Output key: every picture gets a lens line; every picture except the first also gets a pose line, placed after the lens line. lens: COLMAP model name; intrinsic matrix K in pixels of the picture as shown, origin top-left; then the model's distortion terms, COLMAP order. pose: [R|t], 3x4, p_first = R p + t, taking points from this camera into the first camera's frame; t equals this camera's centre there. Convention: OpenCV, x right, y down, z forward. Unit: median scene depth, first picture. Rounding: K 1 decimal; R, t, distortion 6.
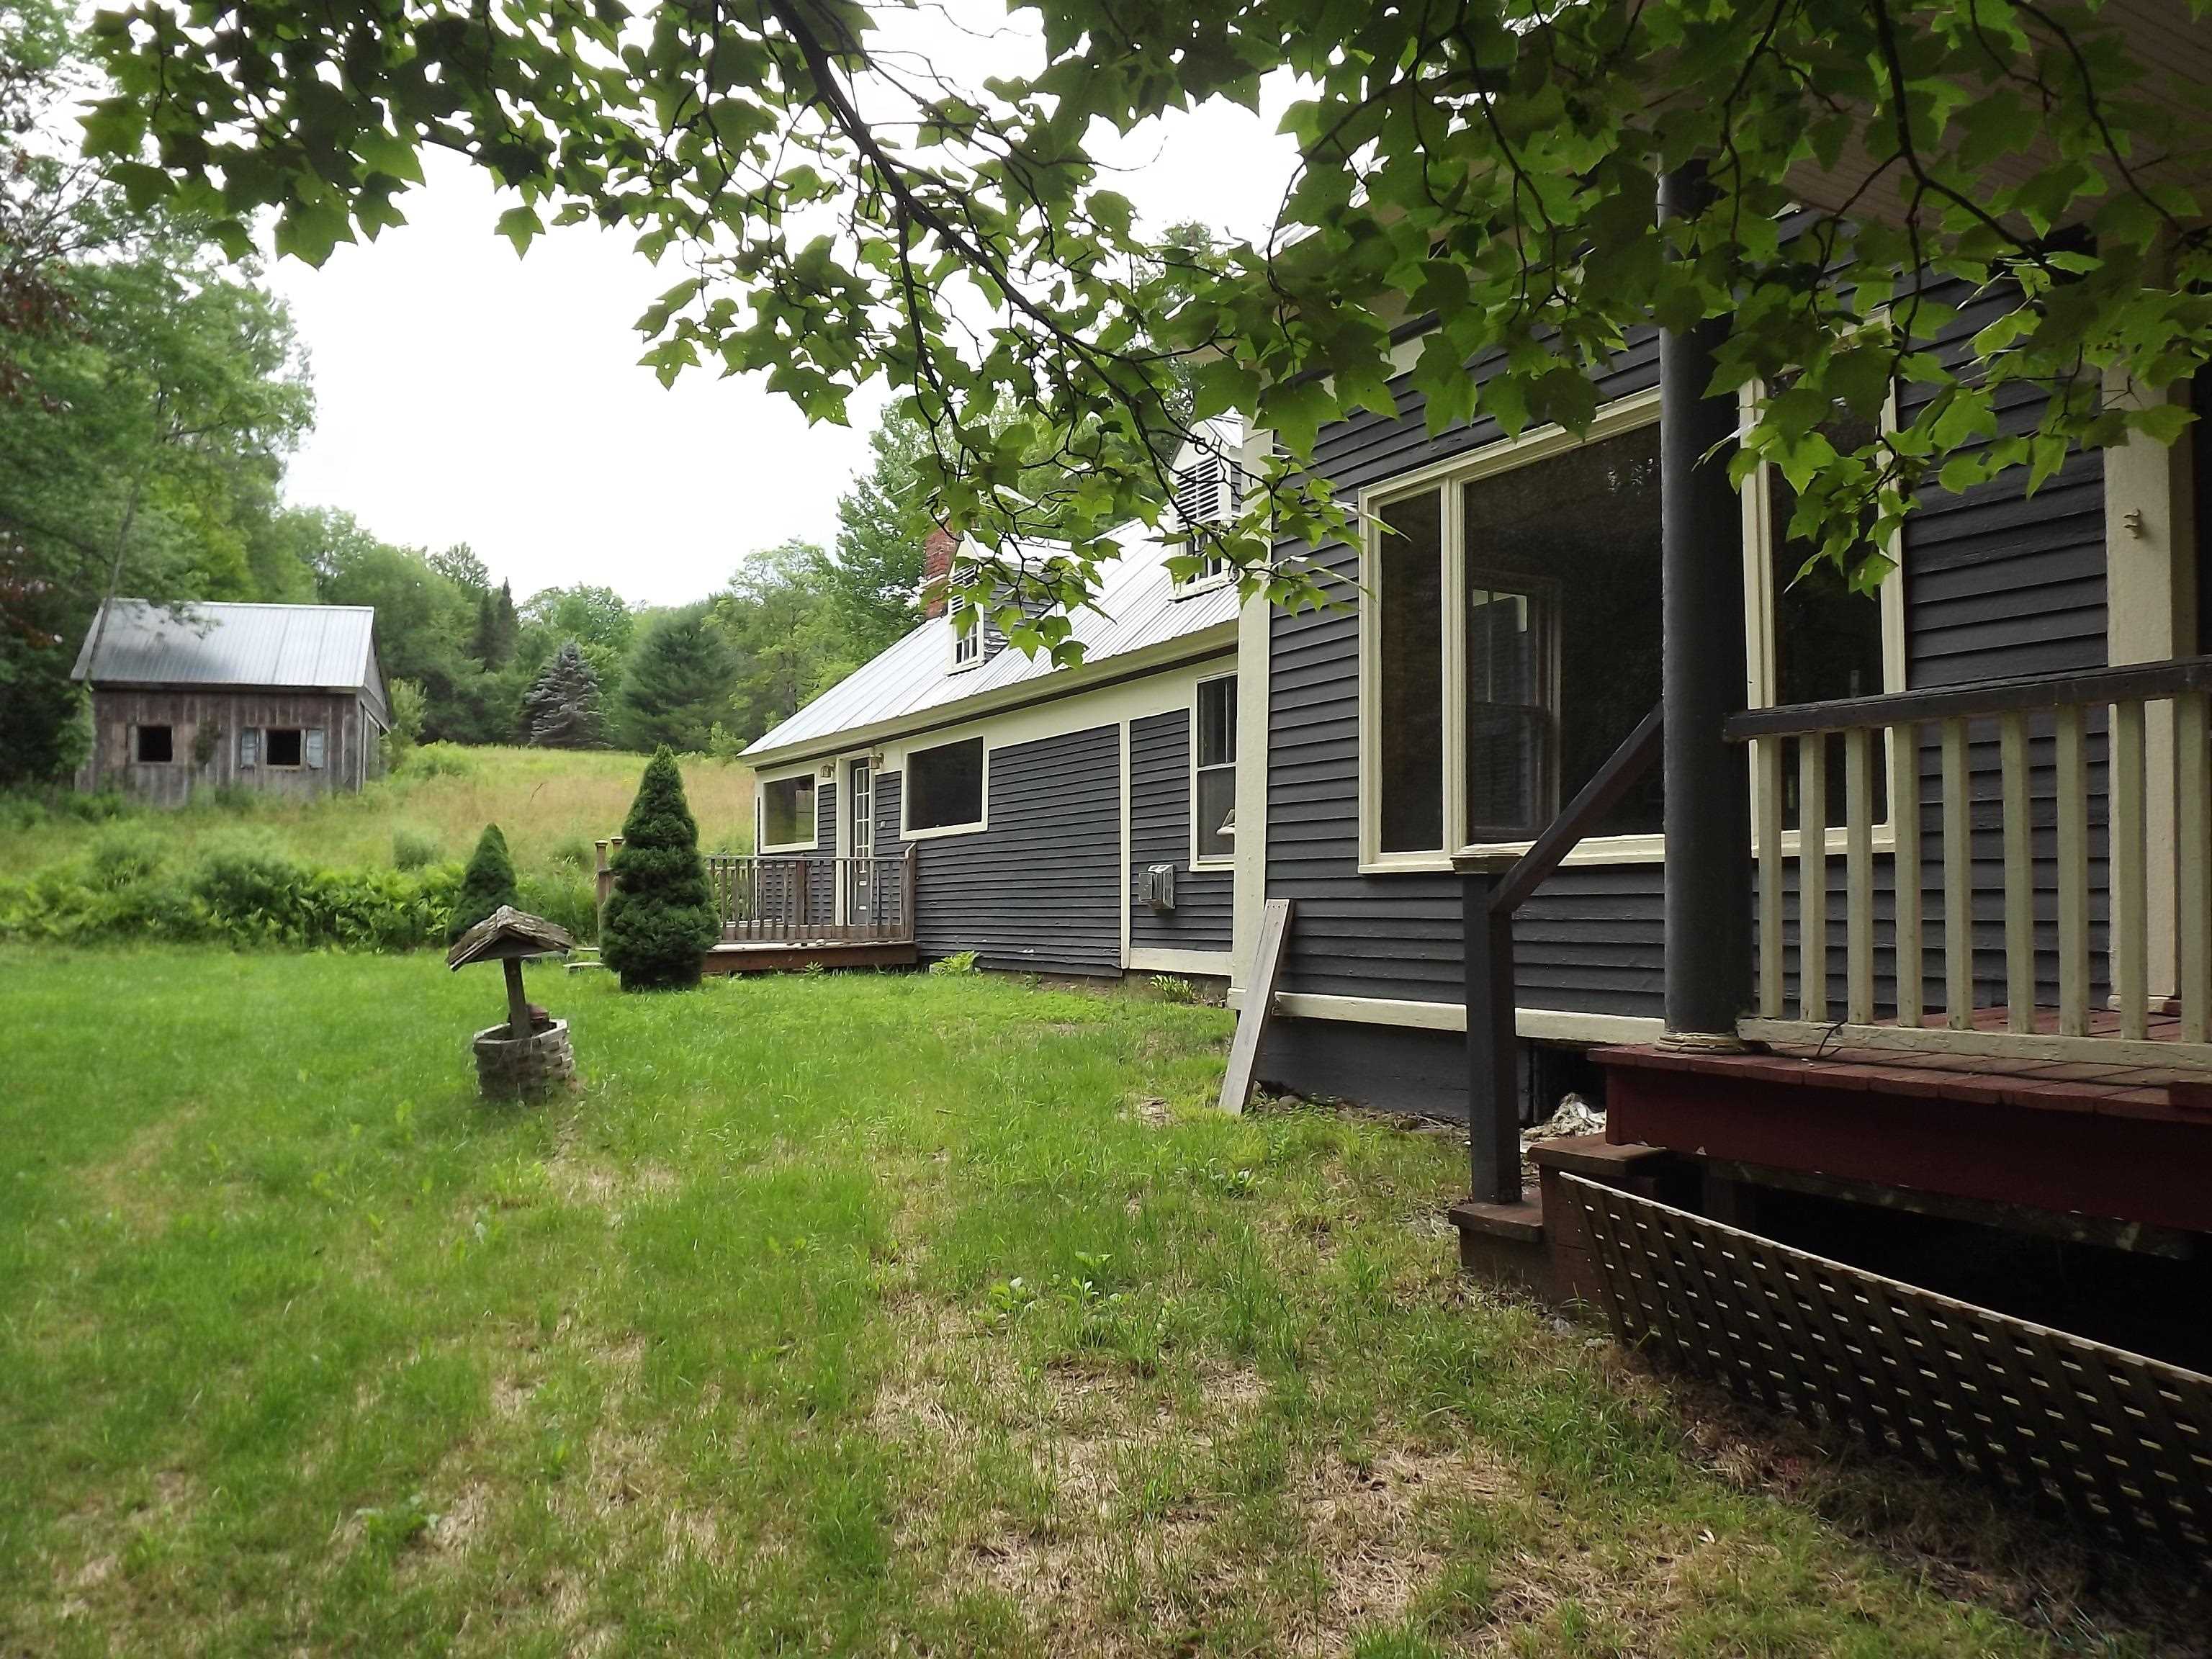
lens RADIAL K [[1574.2, 0, 1142.4], [0, 1574.2, 837.3], [0, 0, 1]] dist [-0.083003, 0.019683]
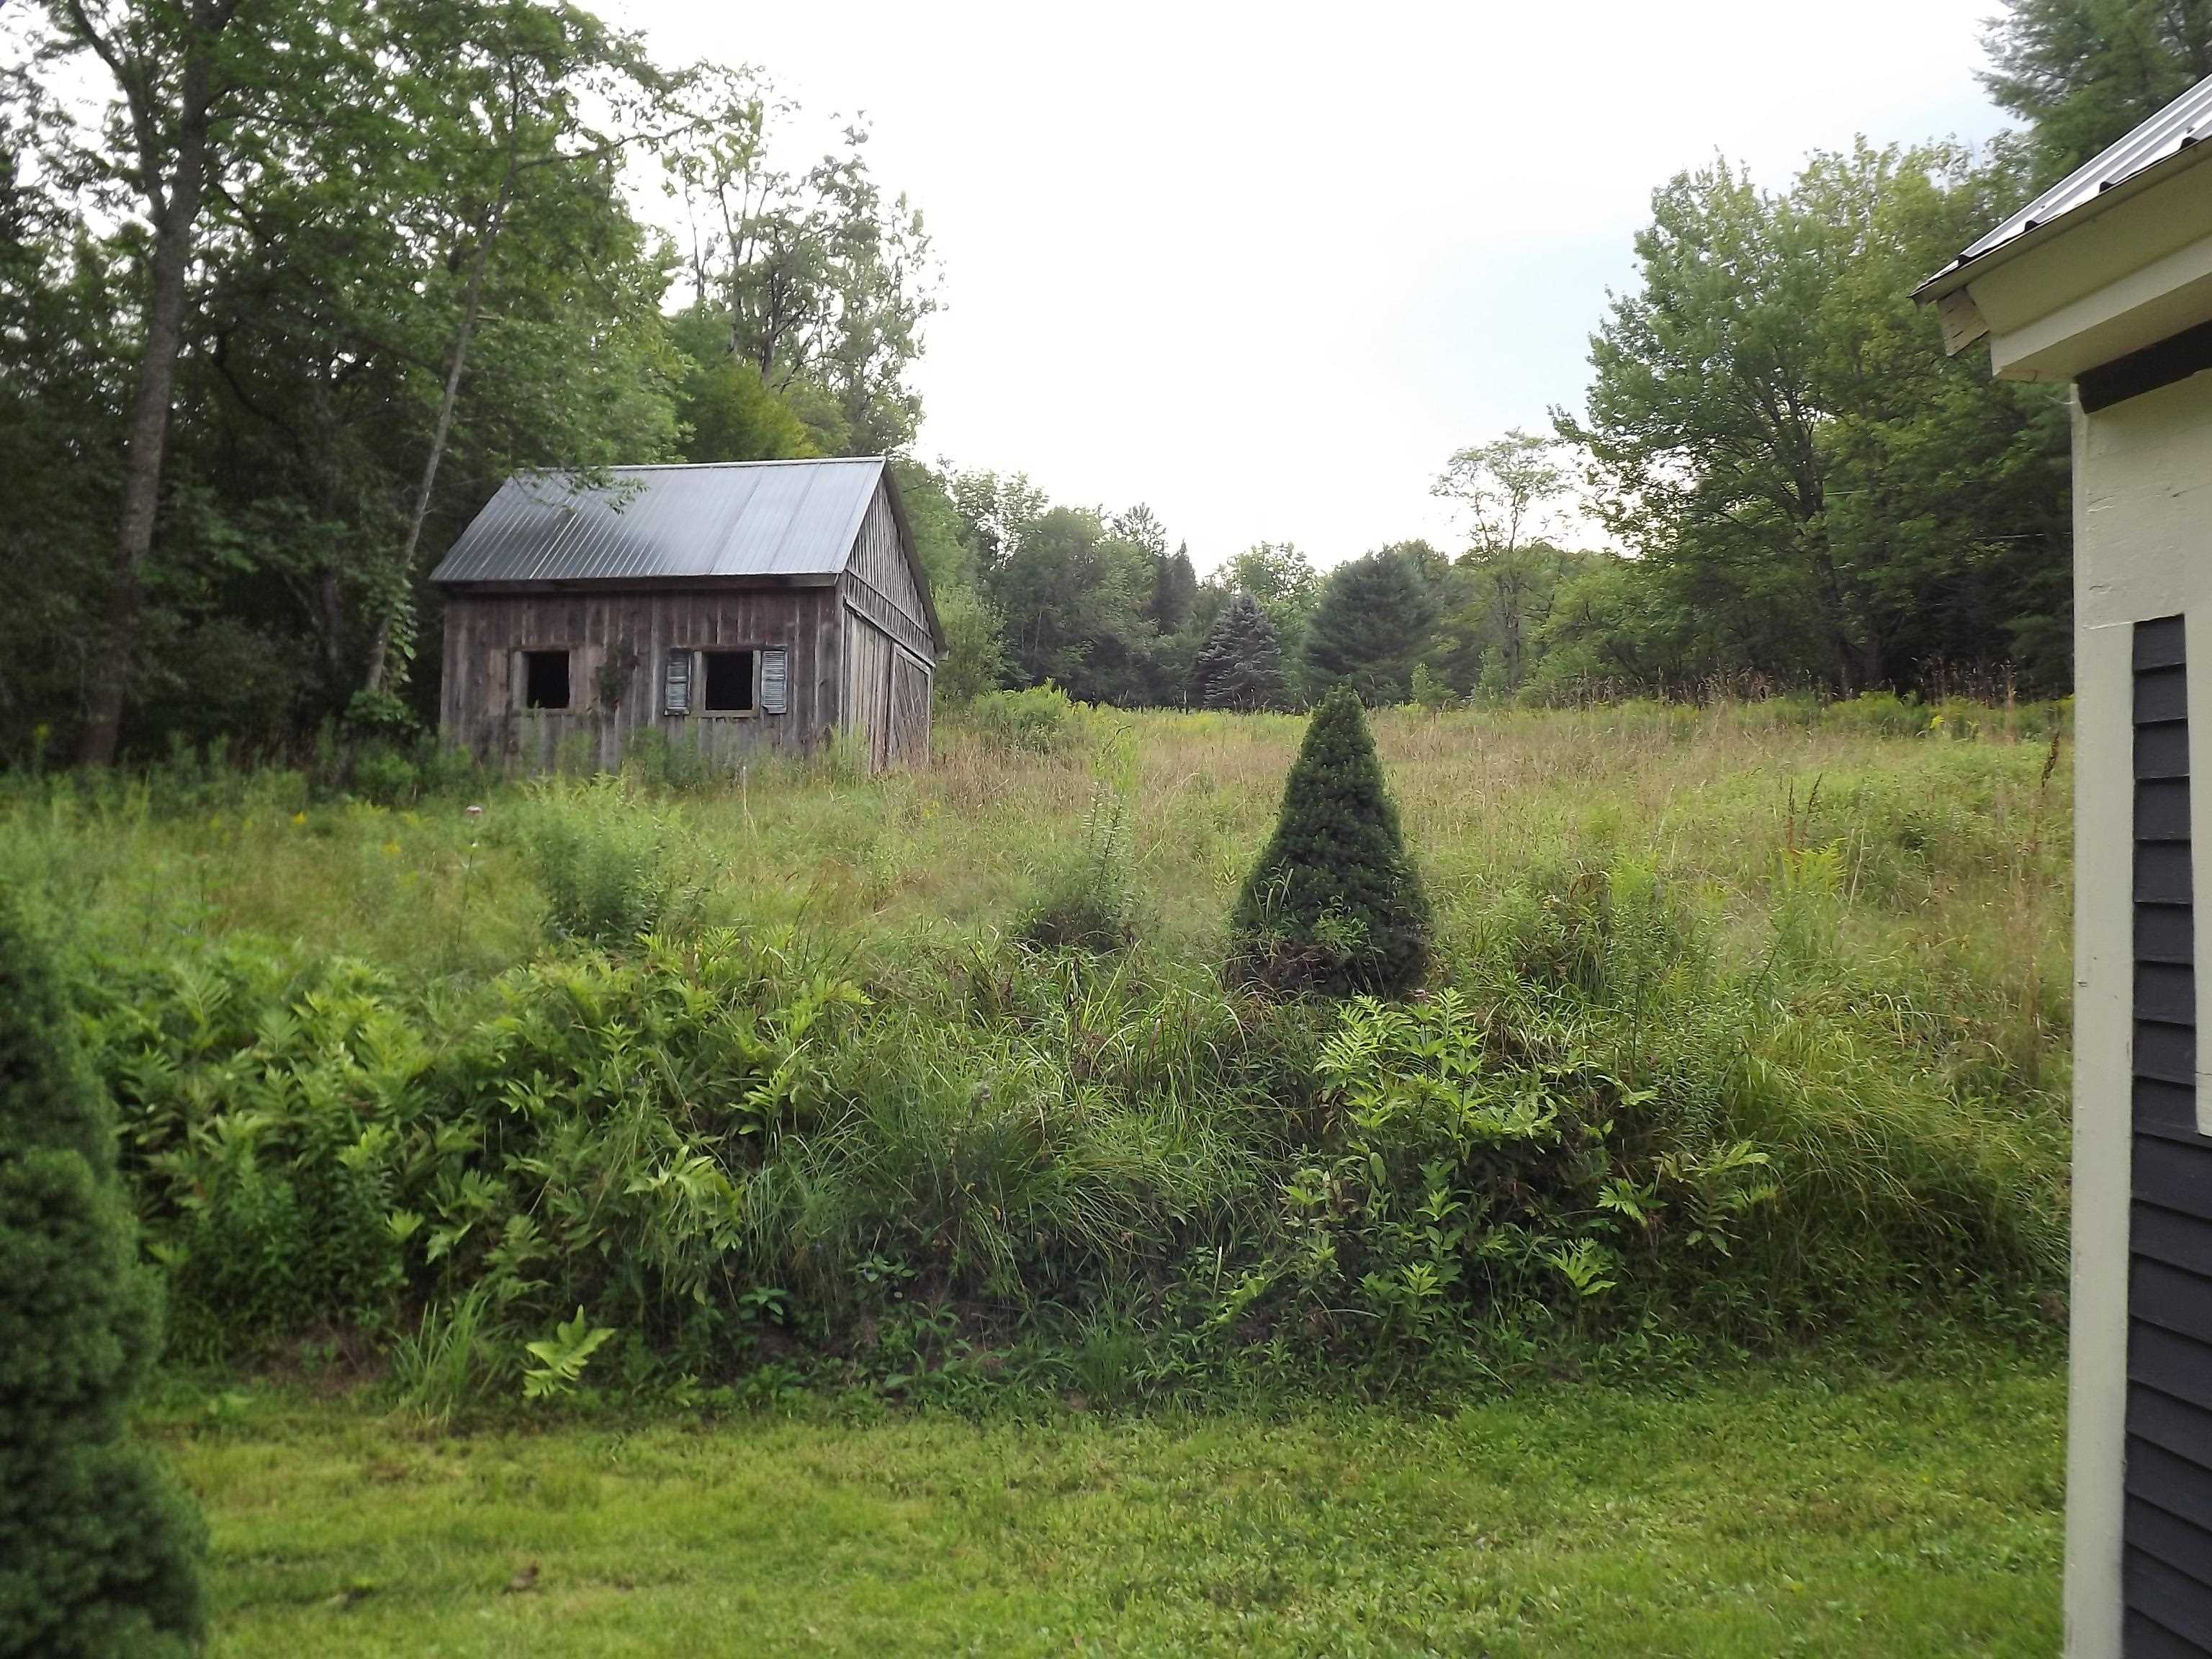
lens RADIAL K [[1574.2, 0, 1142.4], [0, 1574.2, 837.3], [0, 0, 1]] dist [-0.083003, 0.019683]
pose [[0.909511, 0.008872, -0.415585, -0.162163], [-0.001863, 0.999849, 0.017268, -0.008086], [0.415675, -0.014931, 0.909390, 0.534253]]
